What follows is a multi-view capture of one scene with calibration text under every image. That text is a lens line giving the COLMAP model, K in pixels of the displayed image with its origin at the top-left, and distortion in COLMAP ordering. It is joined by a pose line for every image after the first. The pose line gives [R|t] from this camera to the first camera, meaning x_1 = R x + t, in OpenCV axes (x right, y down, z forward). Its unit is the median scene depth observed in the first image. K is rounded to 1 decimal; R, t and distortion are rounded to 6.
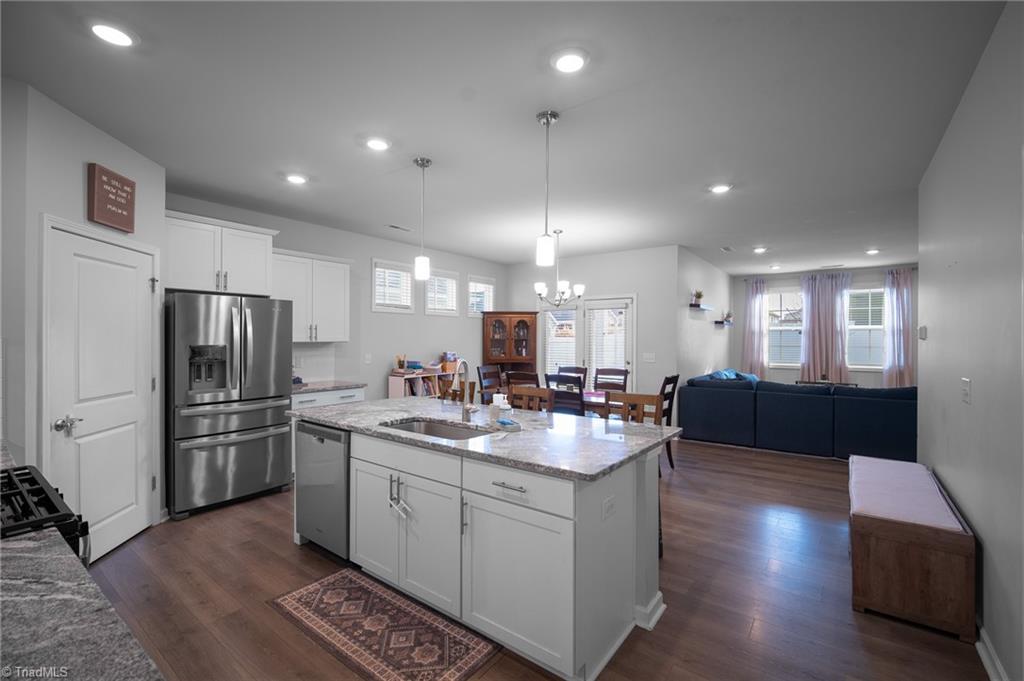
lens RADIAL K [[446.6, 0, 509.9], [0, 446.6, 337.2], [0, 0, 1]] dist [-0.000763, 0.000129]
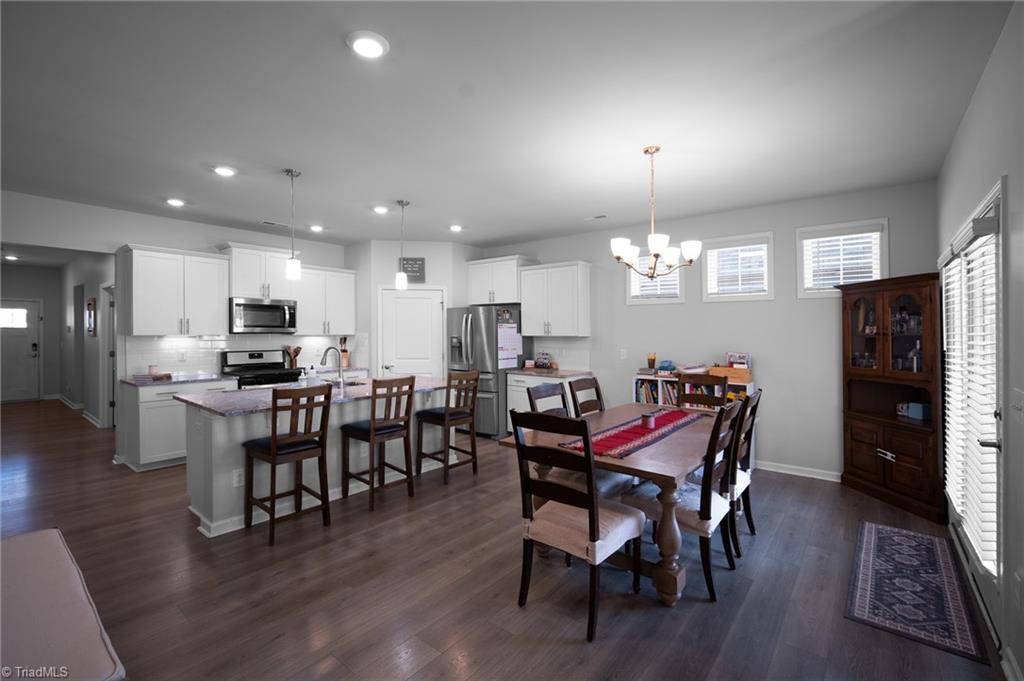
lens RADIAL K [[446.6, 0, 510.9], [0, 446.6, 334.1], [0, 0, 1]] dist [-0.000763, 0.000129]
pose [[-0.034609, -0.002202, -0.999398, 0.622678], [-0.002964, 0.999993, -0.002101, 0.006338], [0.999397, 0.002890, -0.034616, 0.745226]]
